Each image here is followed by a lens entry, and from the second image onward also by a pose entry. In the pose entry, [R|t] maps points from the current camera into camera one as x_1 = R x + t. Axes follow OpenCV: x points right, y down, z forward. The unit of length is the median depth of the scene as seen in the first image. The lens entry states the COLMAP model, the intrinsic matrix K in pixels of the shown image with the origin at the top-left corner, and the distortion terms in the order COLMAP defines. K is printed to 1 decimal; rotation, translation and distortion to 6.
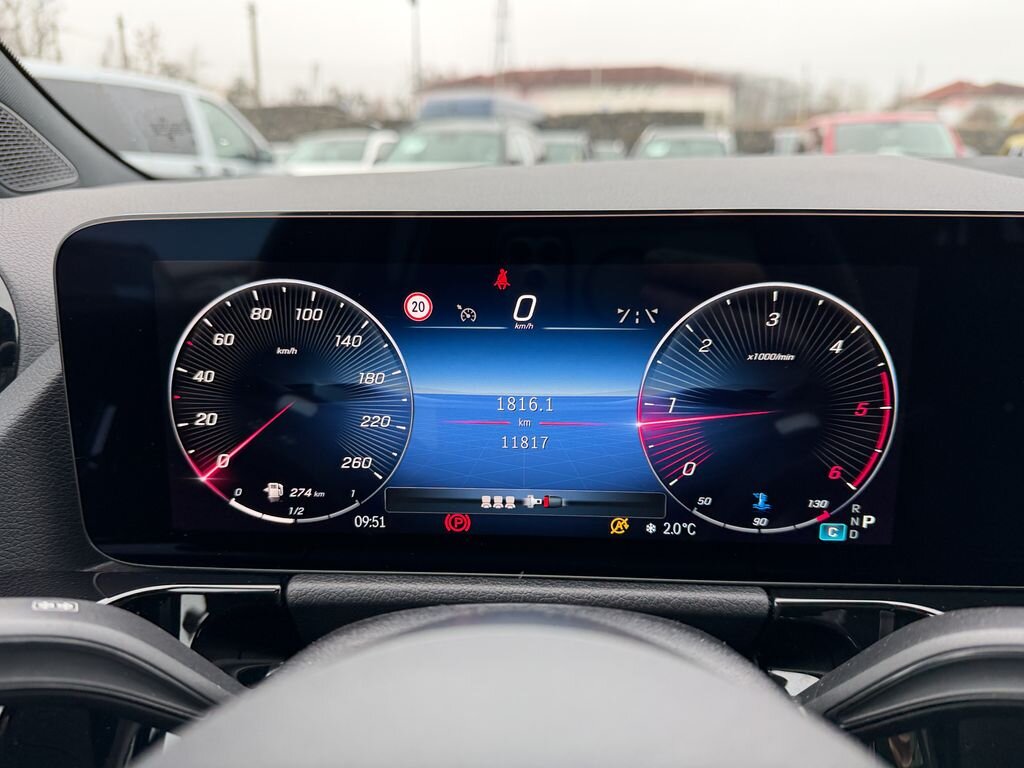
lens RADIAL K [[716.7, 0, 491.1], [0, 716.7, 372.3], [0, 0, 1]] dist [0.050360, -0.055735]
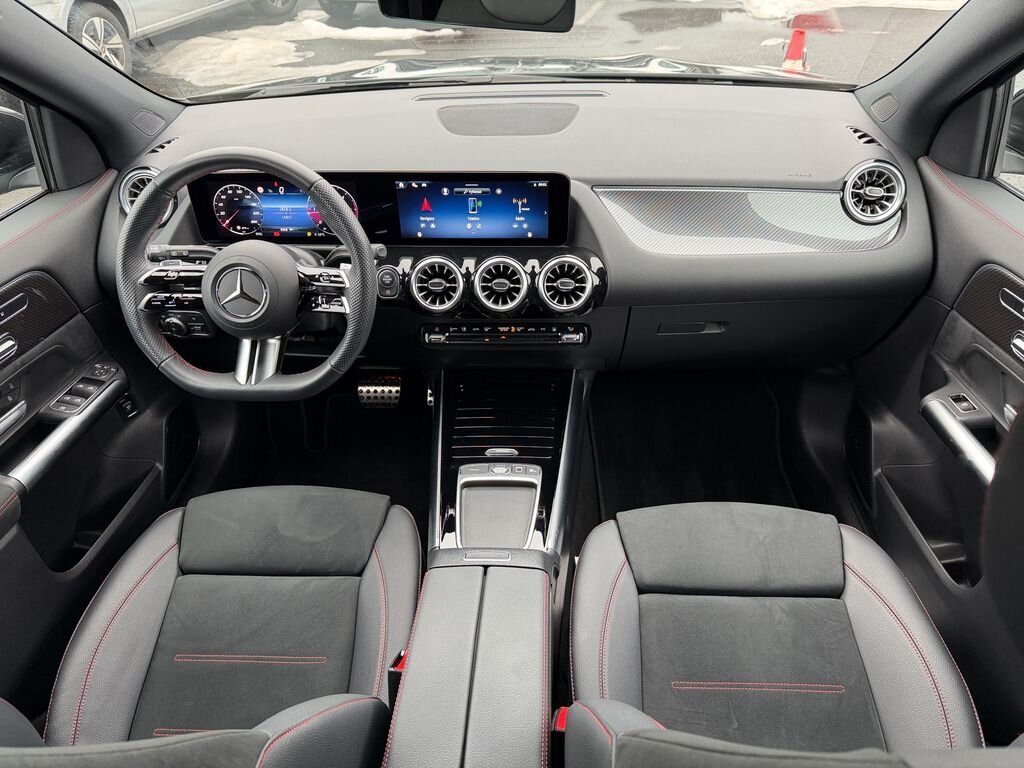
lens RADIAL K [[716.7, 0, 500.7], [0, 716.7, 388.4], [0, 0, 1]] dist [0.050360, -0.055735]
pose [[0.999307, -0.009630, -0.035950, 1.691415], [0.022148, 0.930168, 0.366465, -0.595181], [0.029910, -0.367008, 0.929737, -4.022367]]
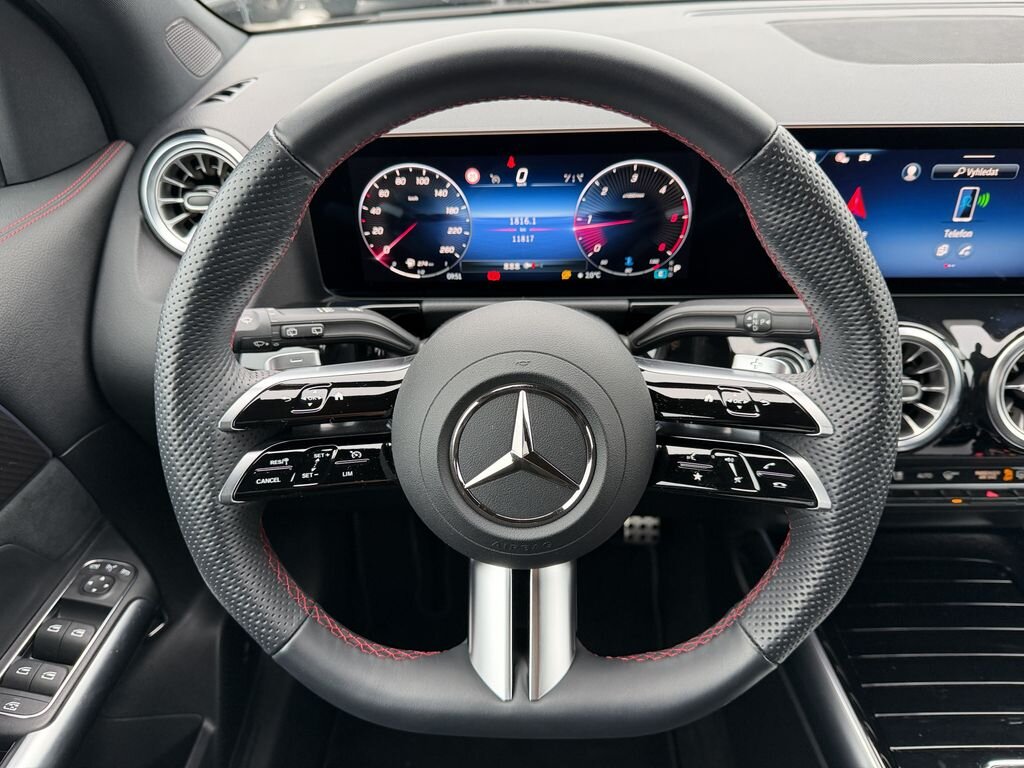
lens RADIAL K [[716.7, 0, 505.1], [0, 716.7, 401.0], [0, 0, 1]] dist [0.050360, -0.055735]
pose [[0.999625, -0.026998, -0.004552, -0.012583], [0.026860, 0.934860, 0.353999, -0.218507], [-0.005301, -0.353989, 0.935235, -1.246597]]
